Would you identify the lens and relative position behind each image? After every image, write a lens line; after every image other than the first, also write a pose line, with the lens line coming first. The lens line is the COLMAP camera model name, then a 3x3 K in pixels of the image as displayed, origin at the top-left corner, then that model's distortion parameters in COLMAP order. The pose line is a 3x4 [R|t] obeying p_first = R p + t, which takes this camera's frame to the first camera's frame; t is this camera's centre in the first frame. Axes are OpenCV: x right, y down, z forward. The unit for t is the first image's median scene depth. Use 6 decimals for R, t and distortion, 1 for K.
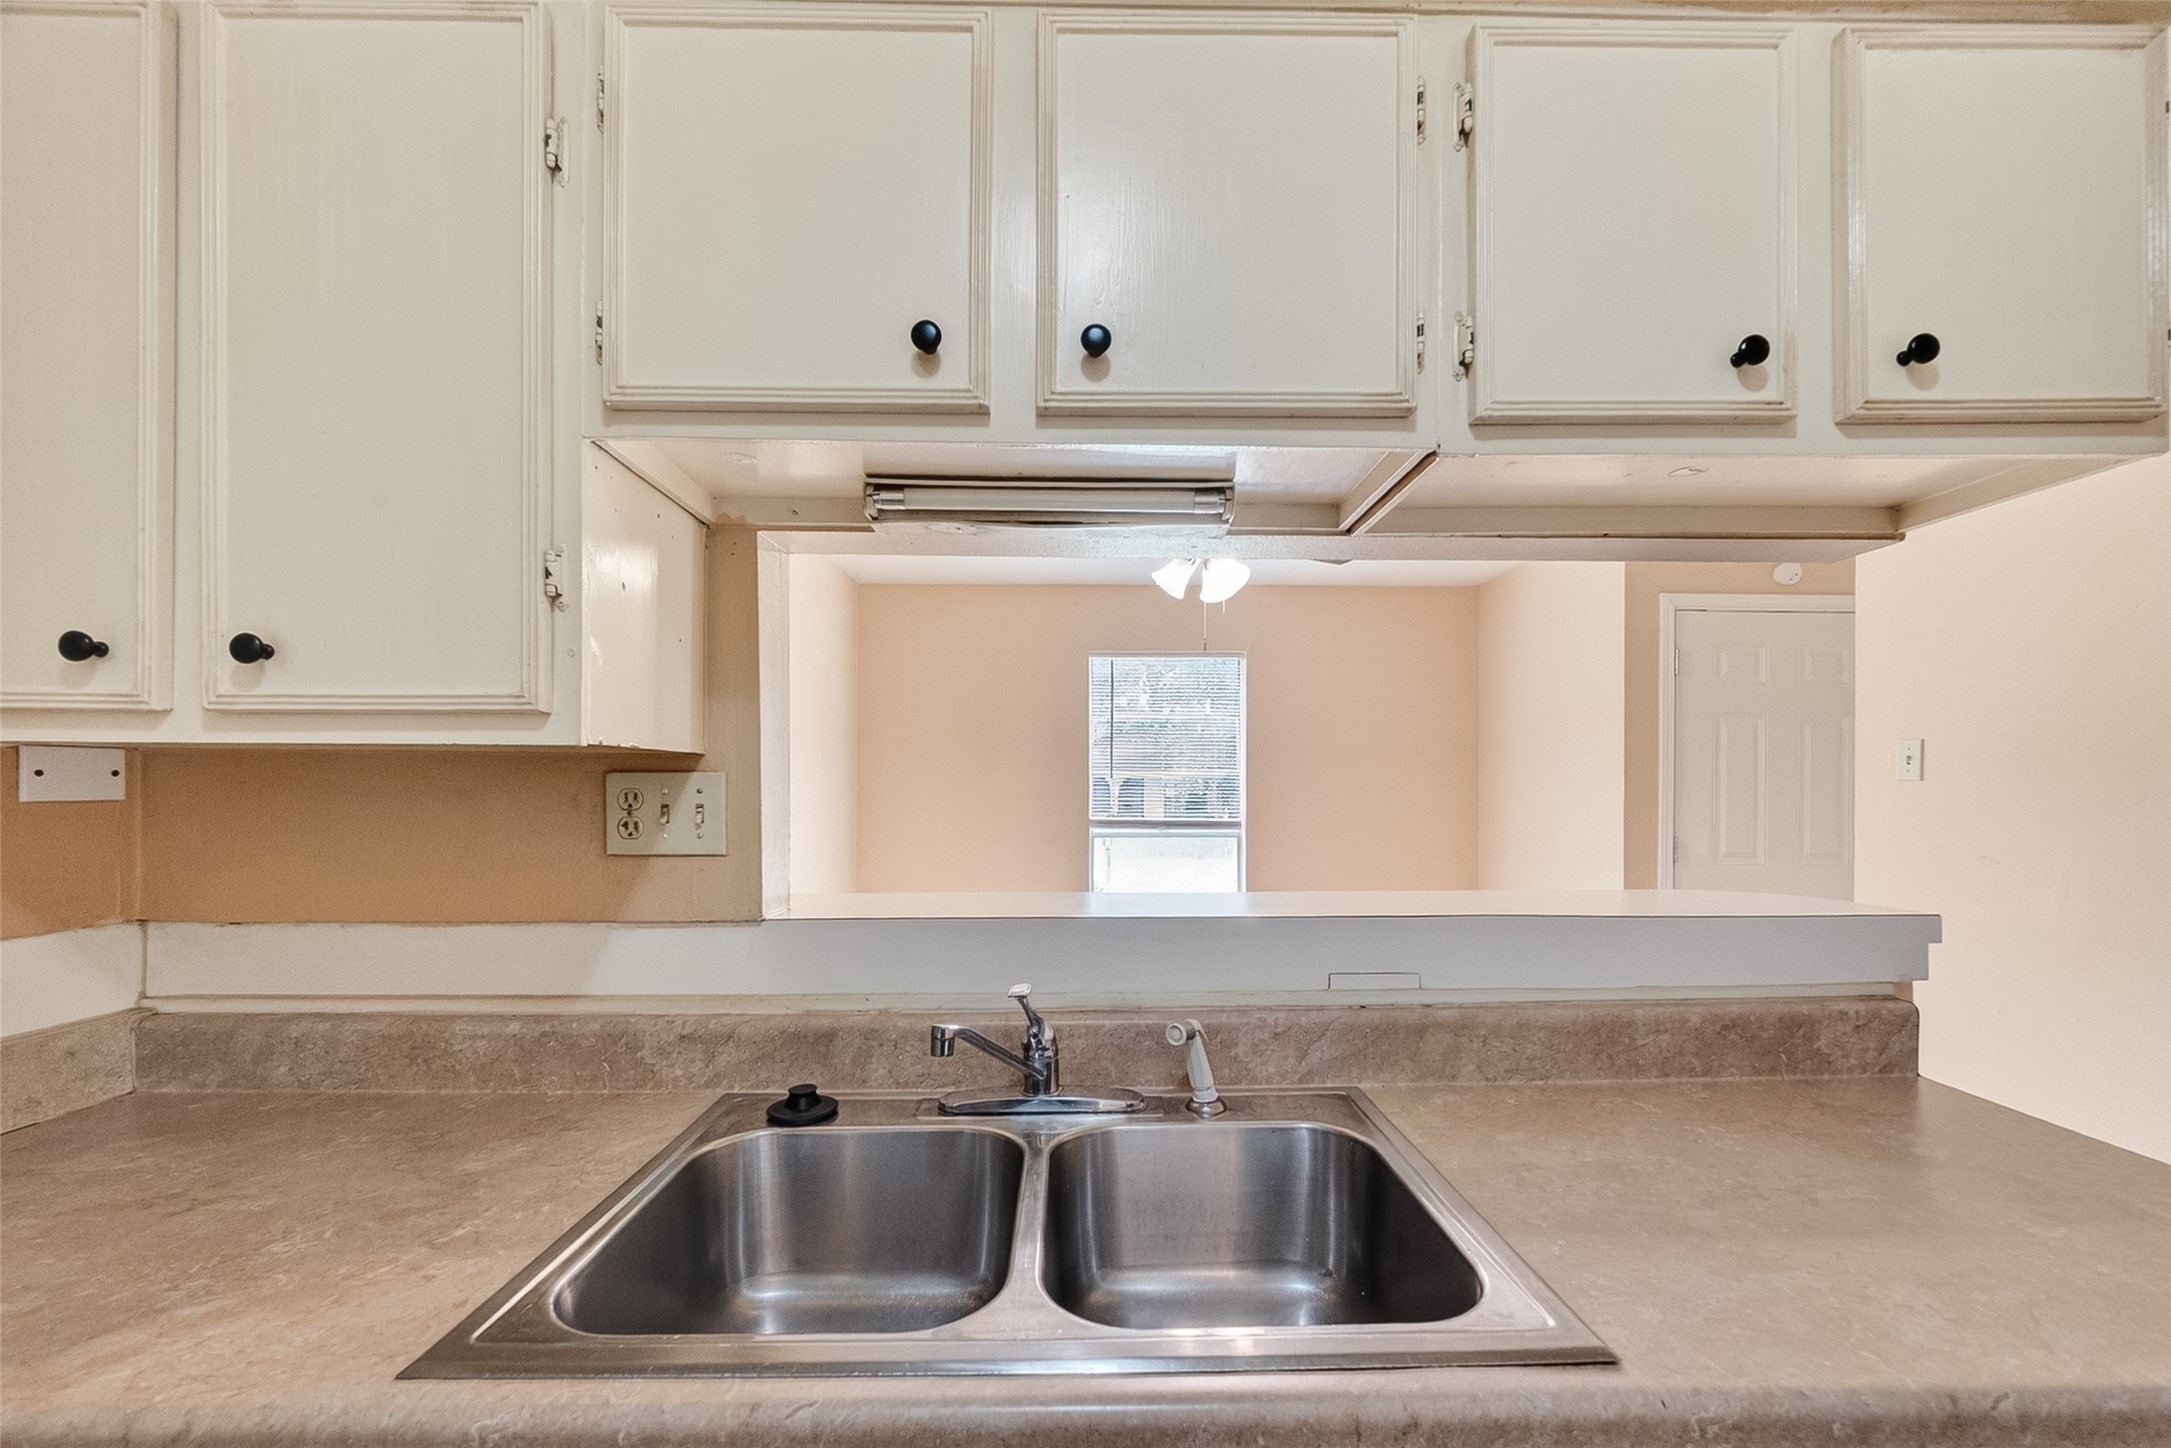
lens RADIAL K [[880.0, 0, 1076.2], [0, 880.0, 790.3], [0, 0, 1]] dist [-0.004134, 0.000254]
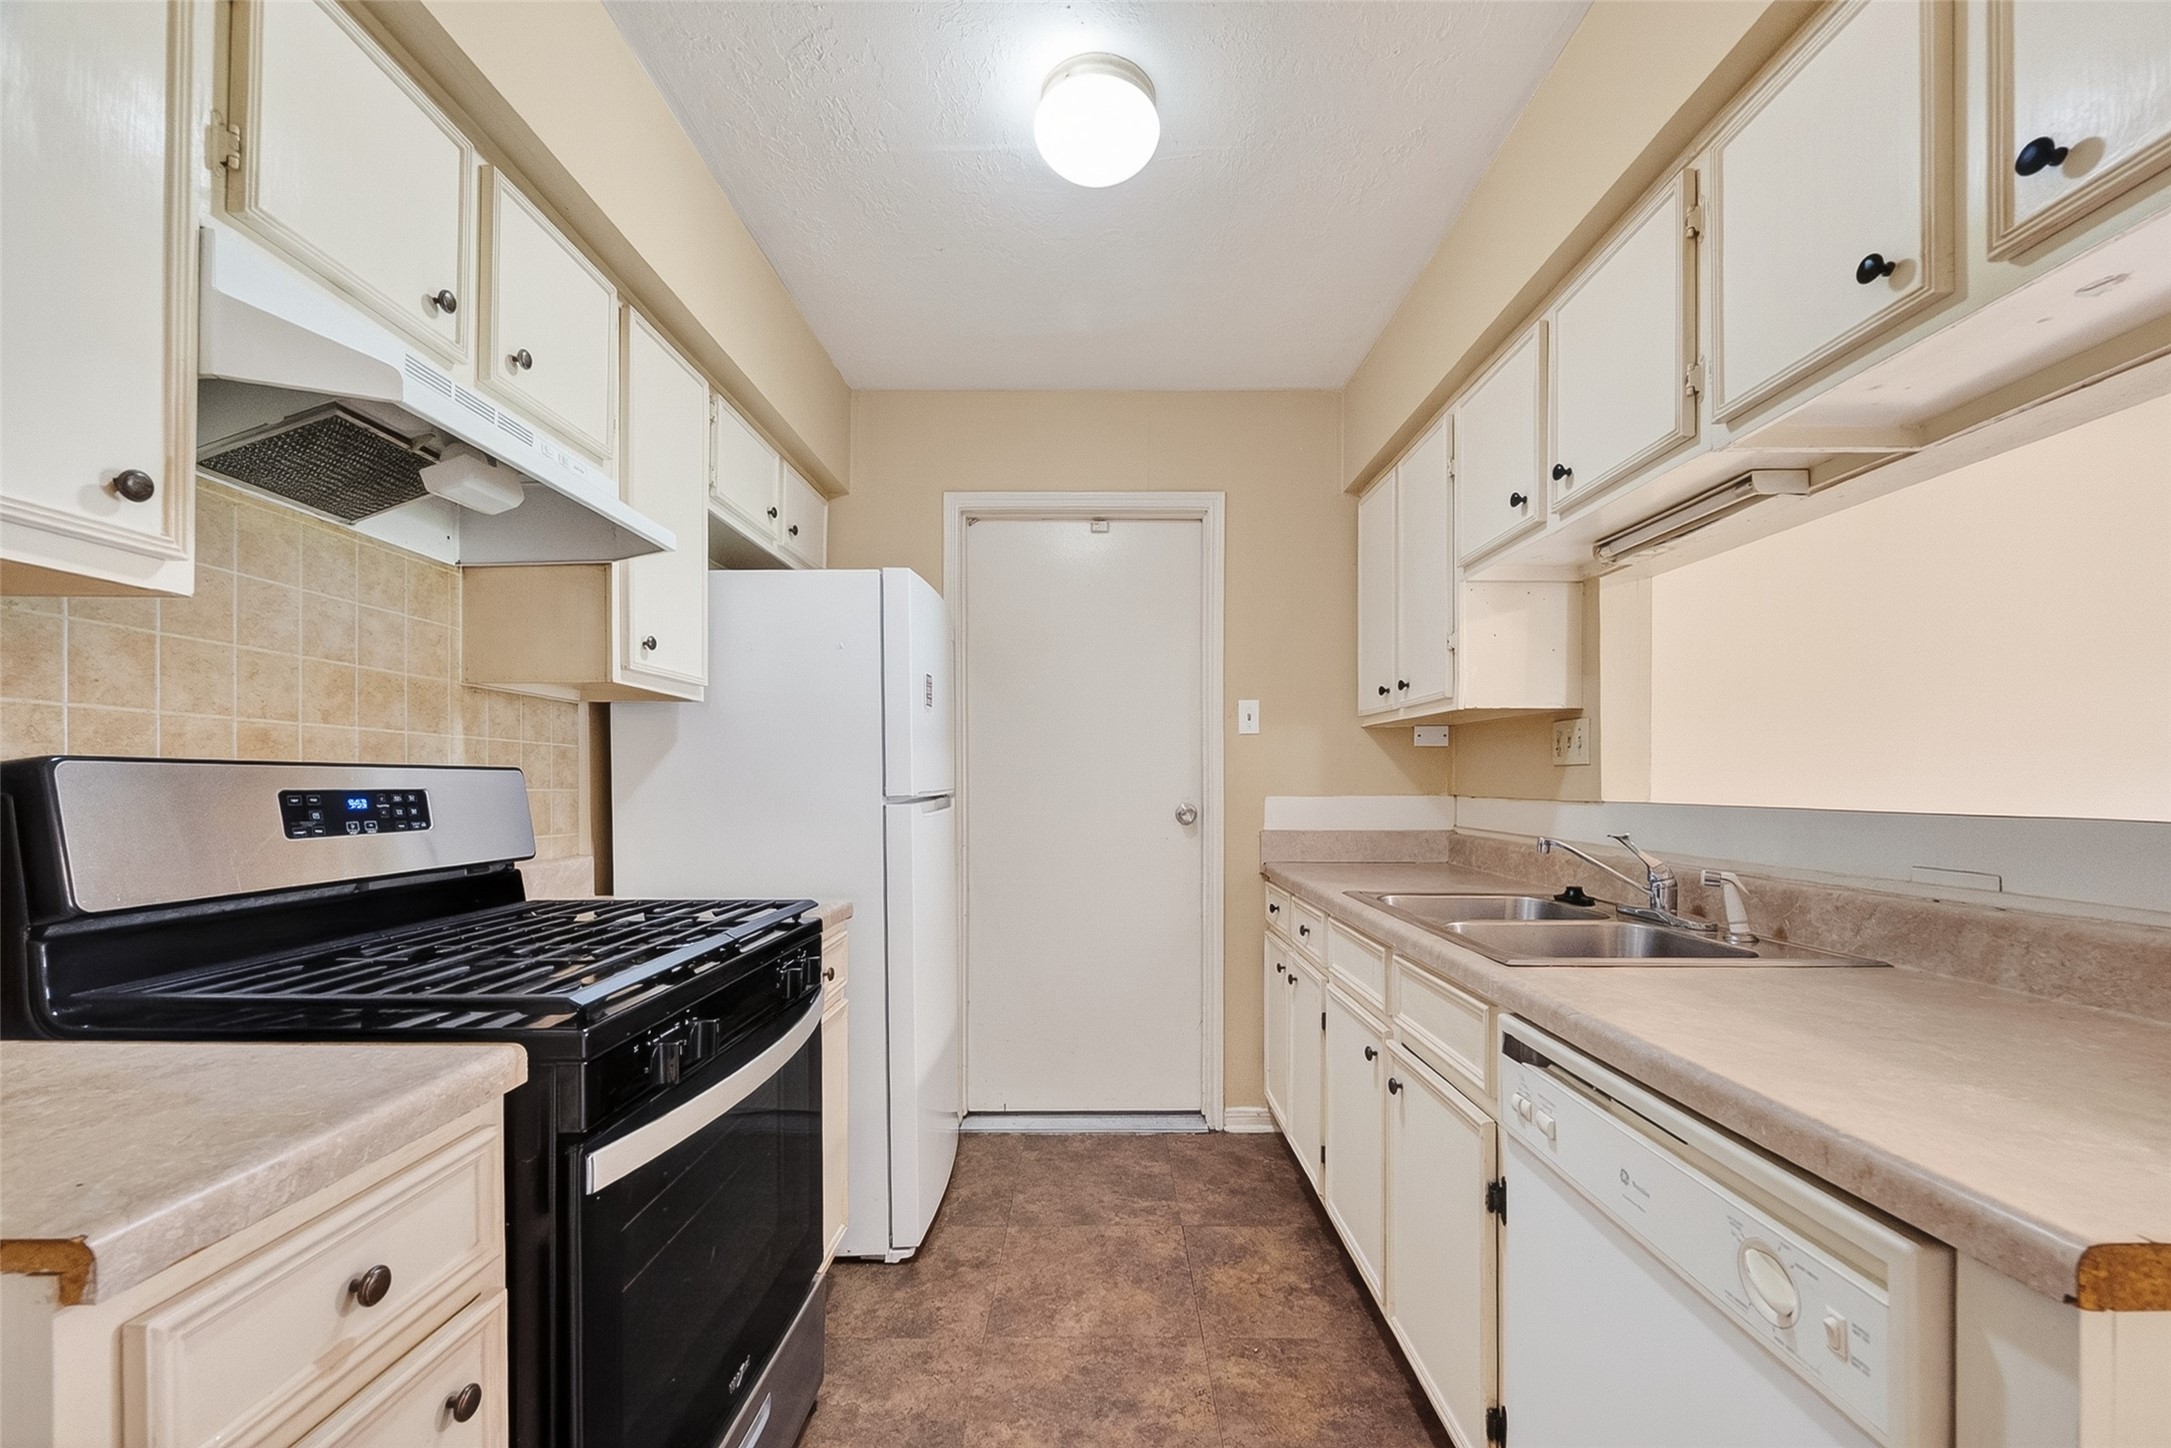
lens RADIAL K [[880.0, 0, 1094.2], [0, 880.0, 780.8], [0, 0, 1]] dist [-0.004134, 0.000254]
pose [[-0.015535, -0.000744, -0.999879, 1.405326], [-0.004707, 0.999989, -0.000671, 0.113629], [0.999868, 0.004696, -0.015538, 0.027354]]
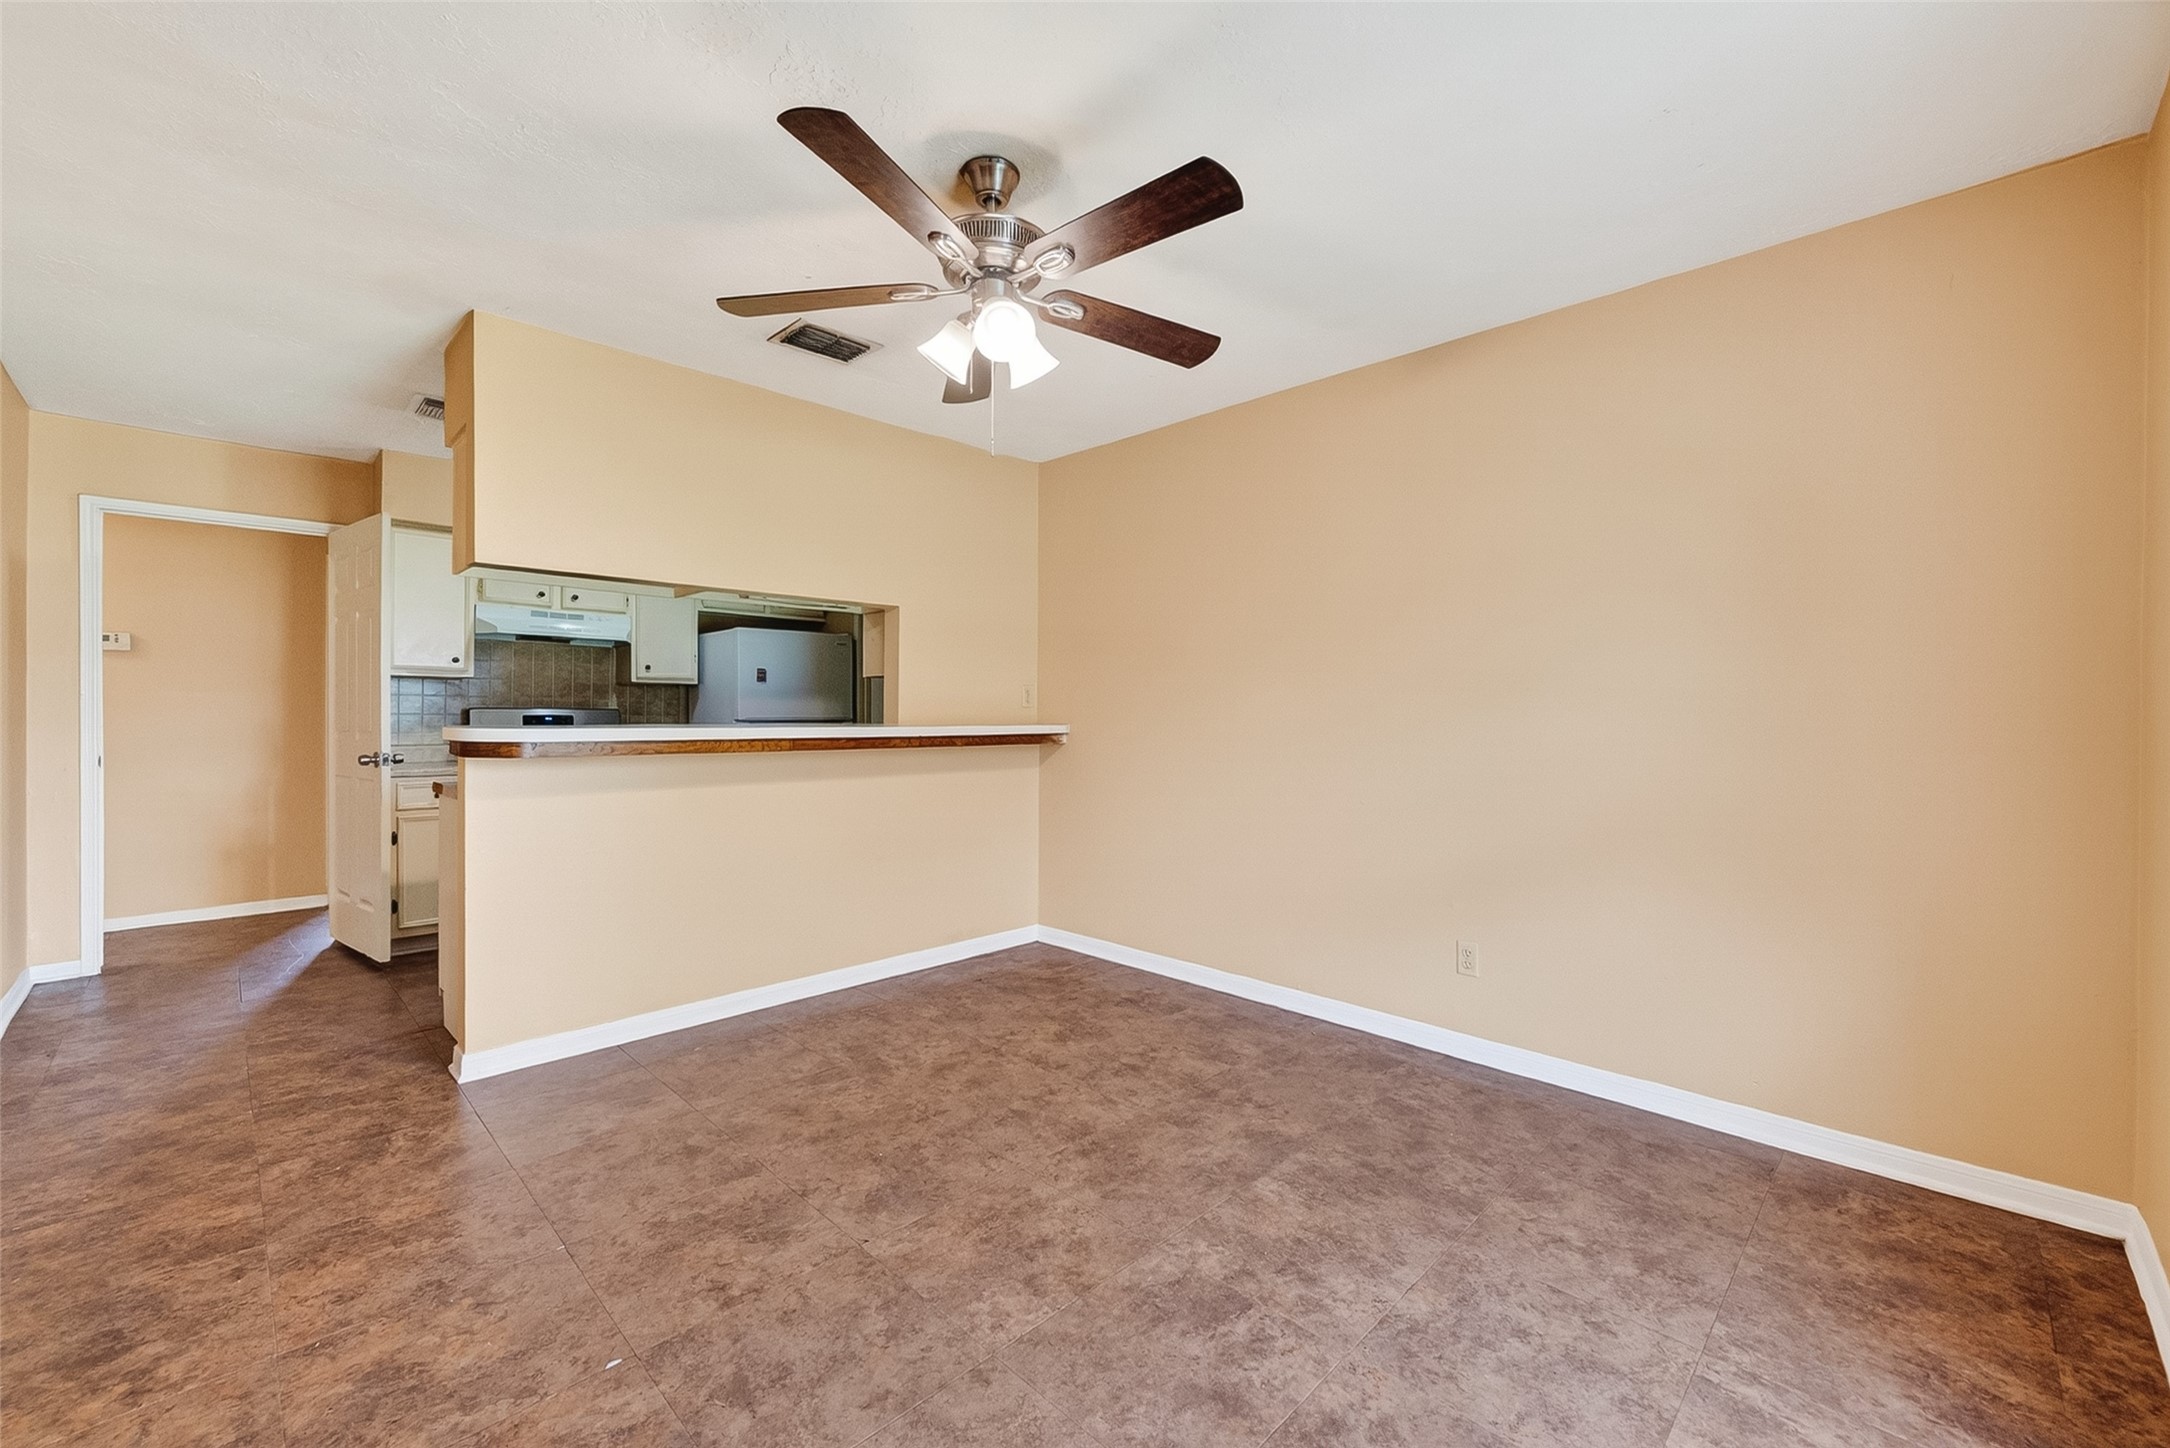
lens RADIAL K [[879.6, 0, 1100.8], [0, 879.6, 722.3], [0, 0, 1]] dist [-0.004134, 0.000254]
pose [[-0.712742, 0.000448, -0.701426, 1.416427], [-0.007511, 0.999938, 0.008271, 0.107284], [0.701386, 0.011164, -0.712694, 4.268032]]
